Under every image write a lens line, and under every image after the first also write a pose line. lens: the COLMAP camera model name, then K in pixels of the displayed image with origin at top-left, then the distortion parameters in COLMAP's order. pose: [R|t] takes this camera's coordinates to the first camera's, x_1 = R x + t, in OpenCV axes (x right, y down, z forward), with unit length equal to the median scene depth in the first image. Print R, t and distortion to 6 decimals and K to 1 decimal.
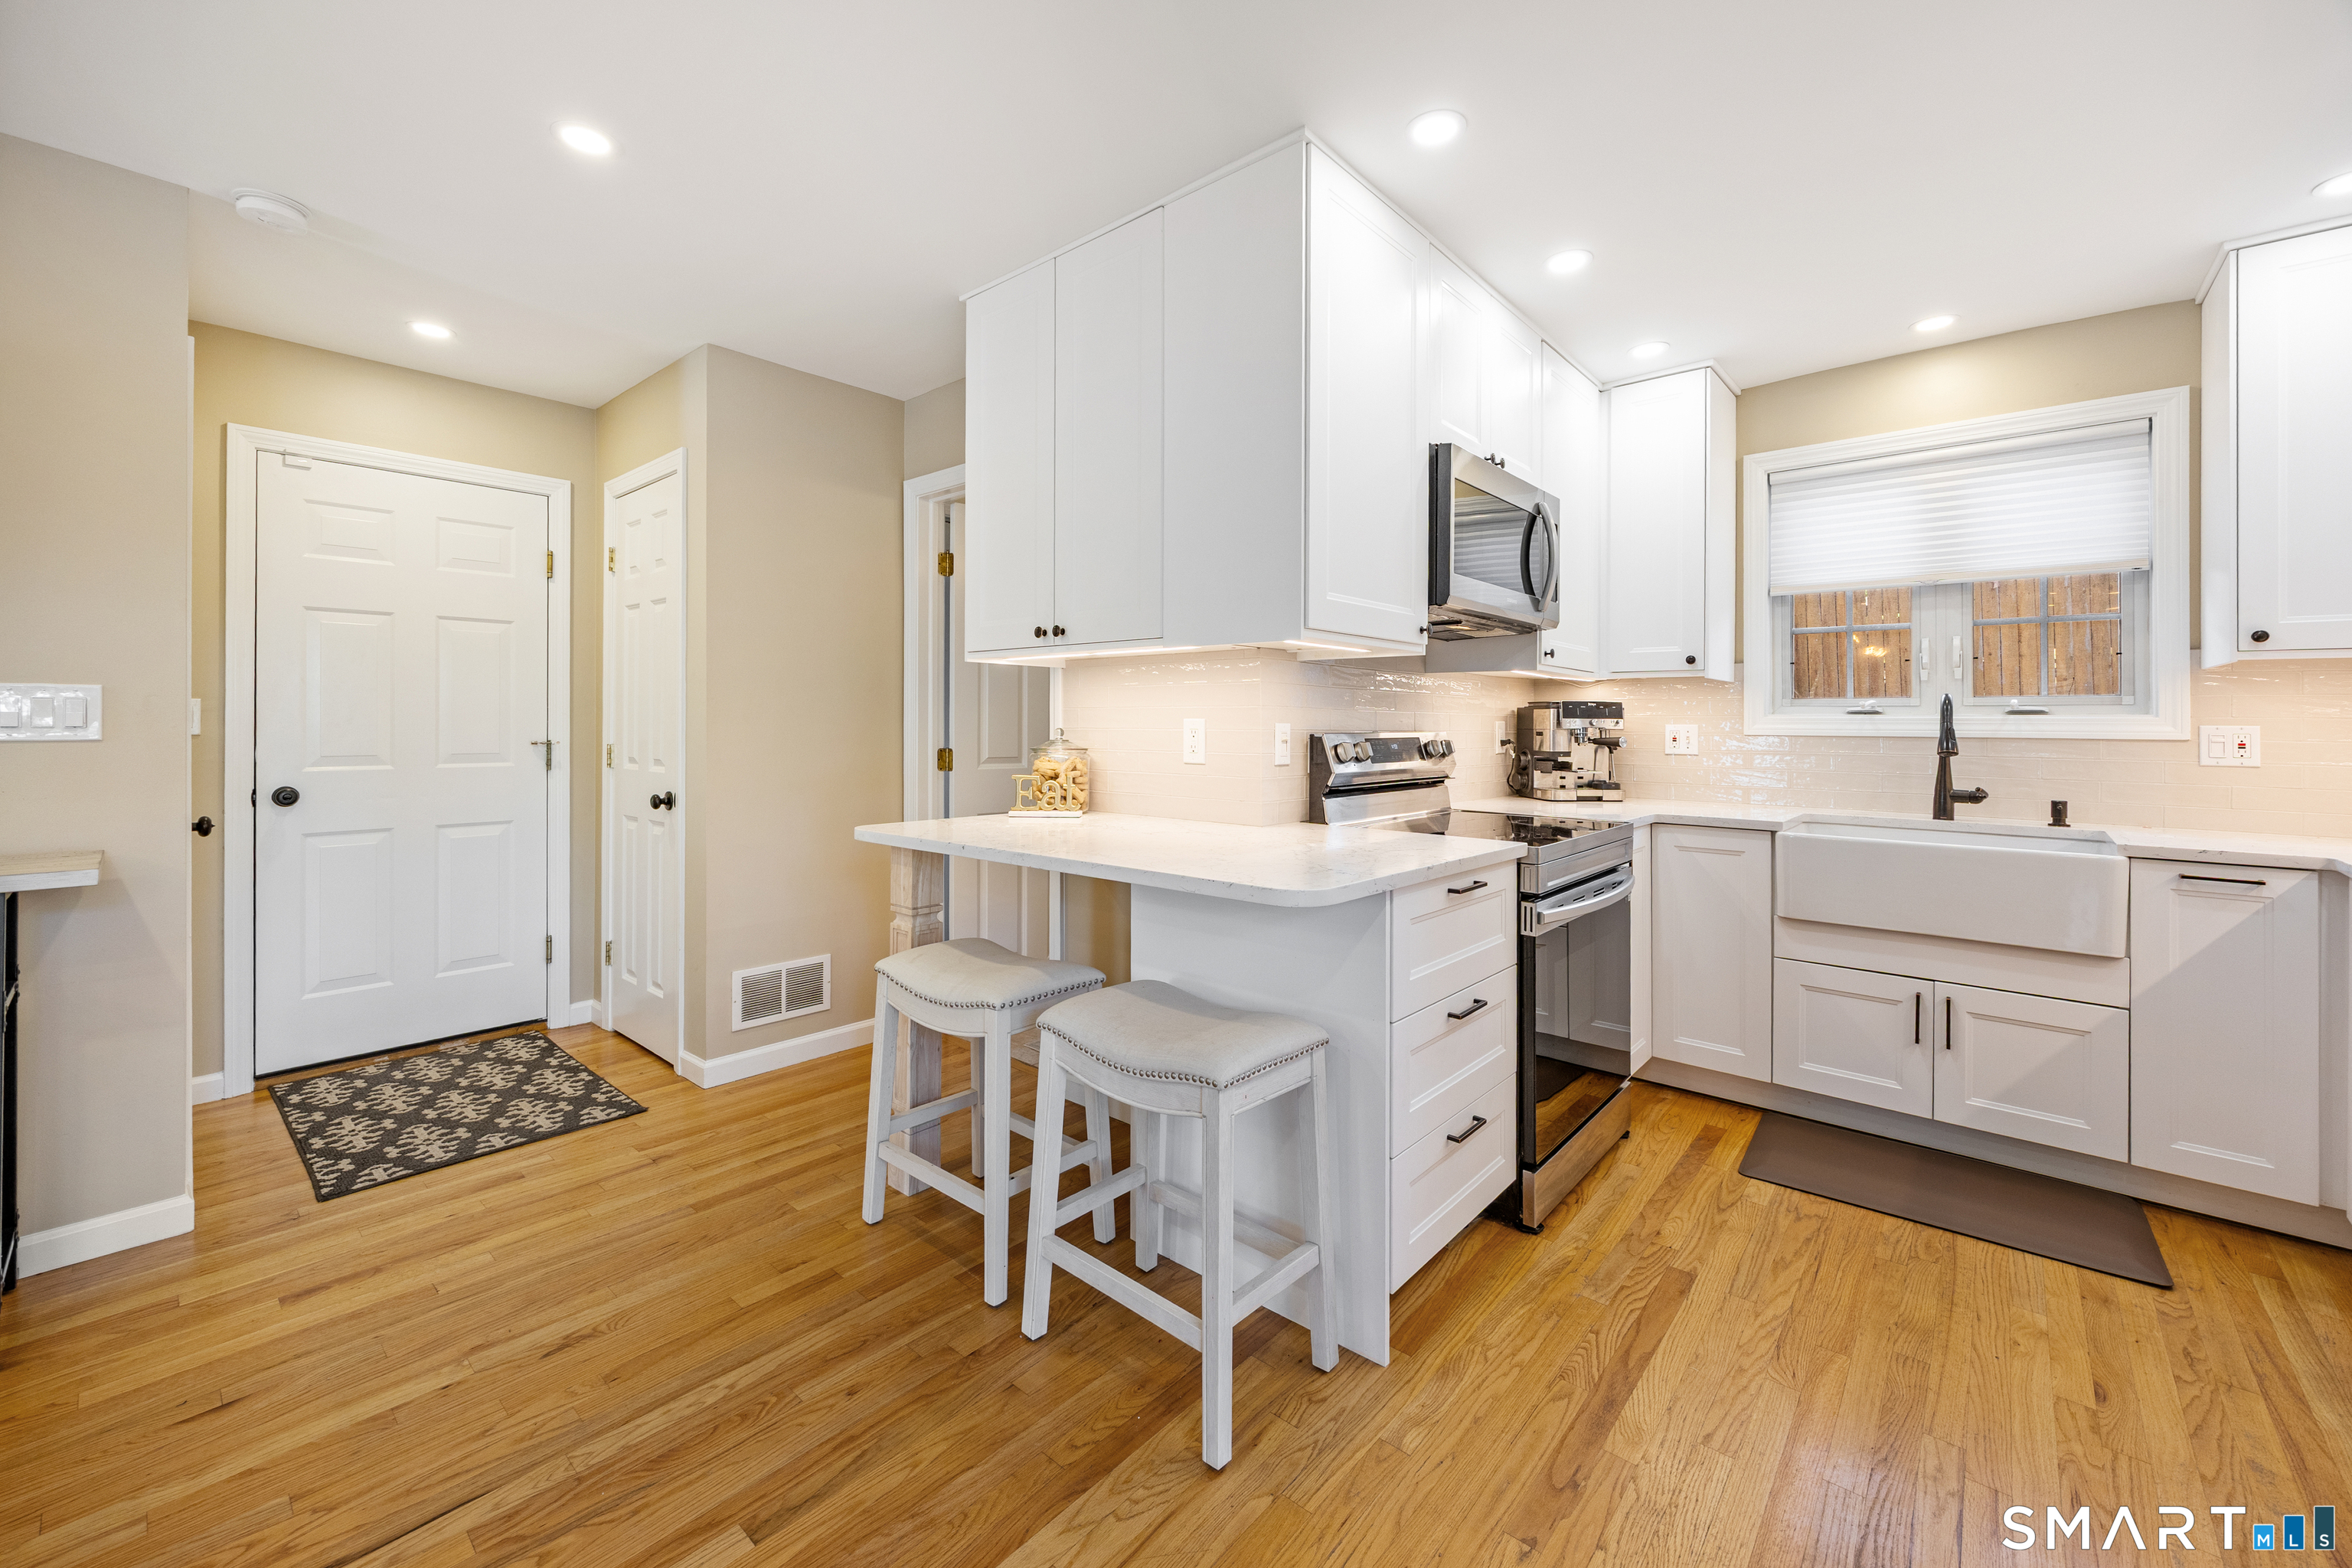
lens RADIAL K [[936.9, 0, 1168.7], [0, 936.9, 710.6], [0, 0, 1]] dist [0.000224, -0.000035]
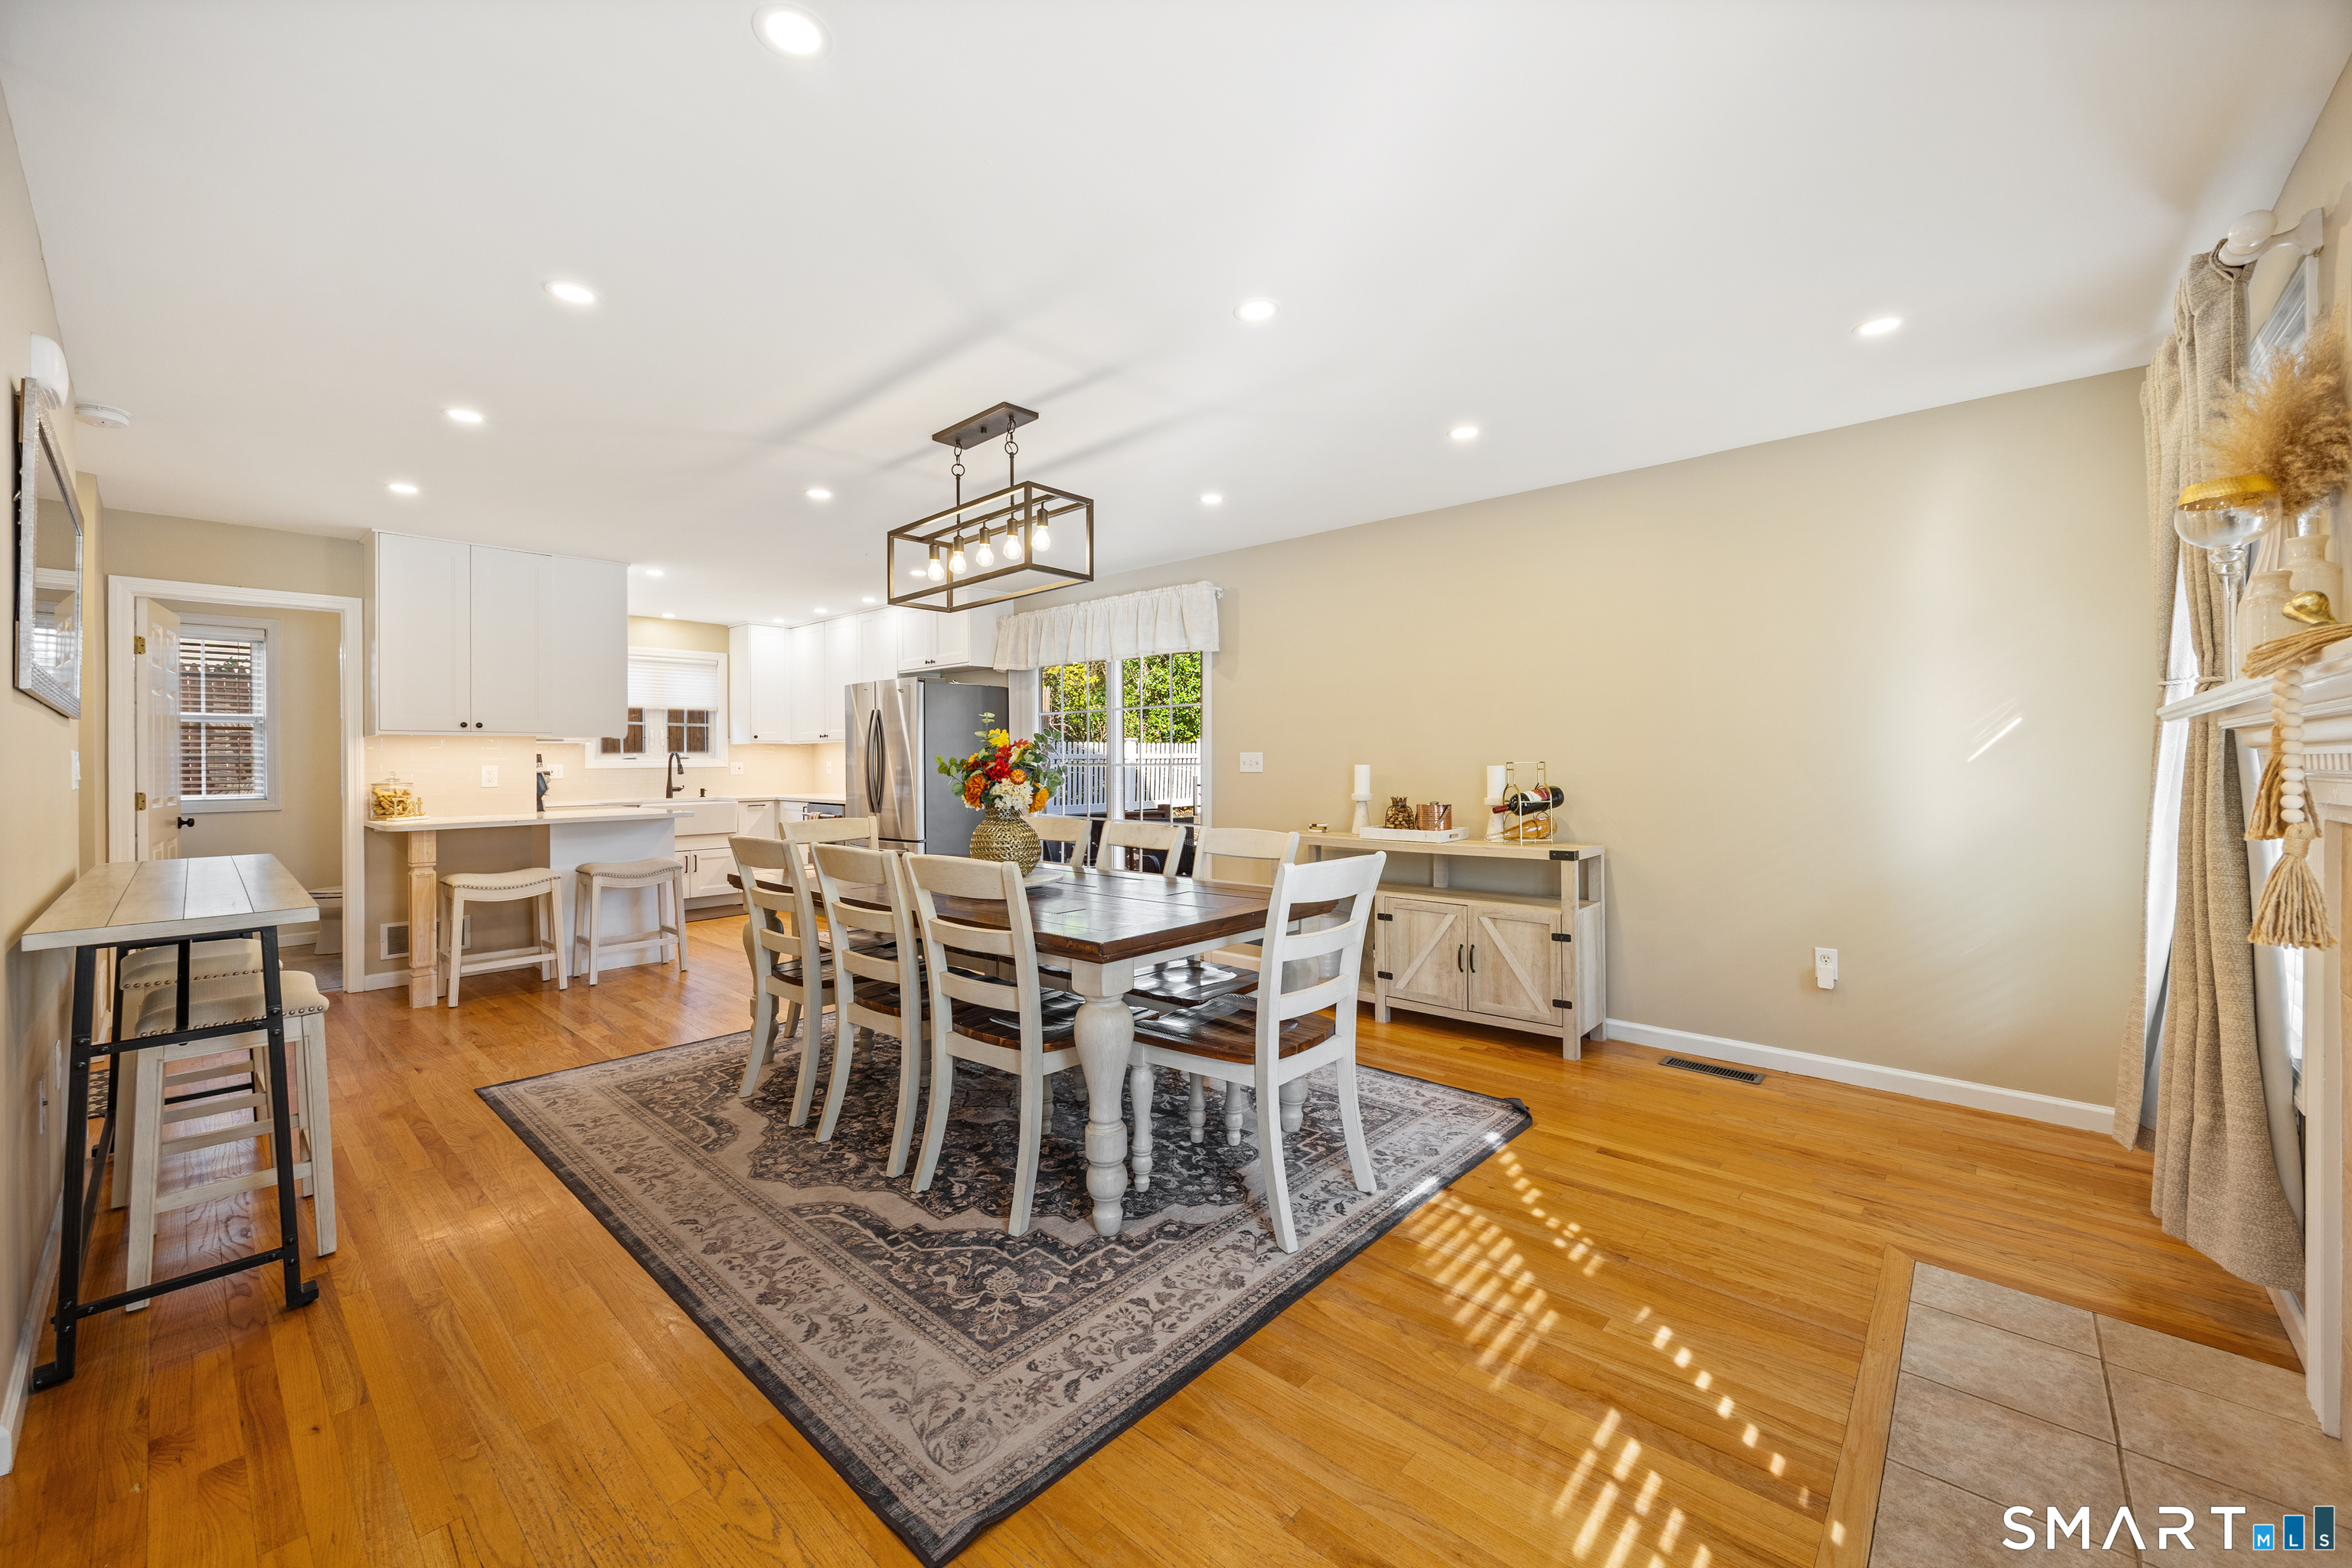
lens RADIAL K [[918.7, 0, 1172.9], [0, 918.7, 759.8], [0, 0, 1]] dist [0.000237, -0.000122]
pose [[0.011232, -0.010755, 0.999879, -1.756613], [-0.008522, 0.999905, 0.010851, -0.034954], [-0.999901, -0.008643, 0.011139, -0.468230]]
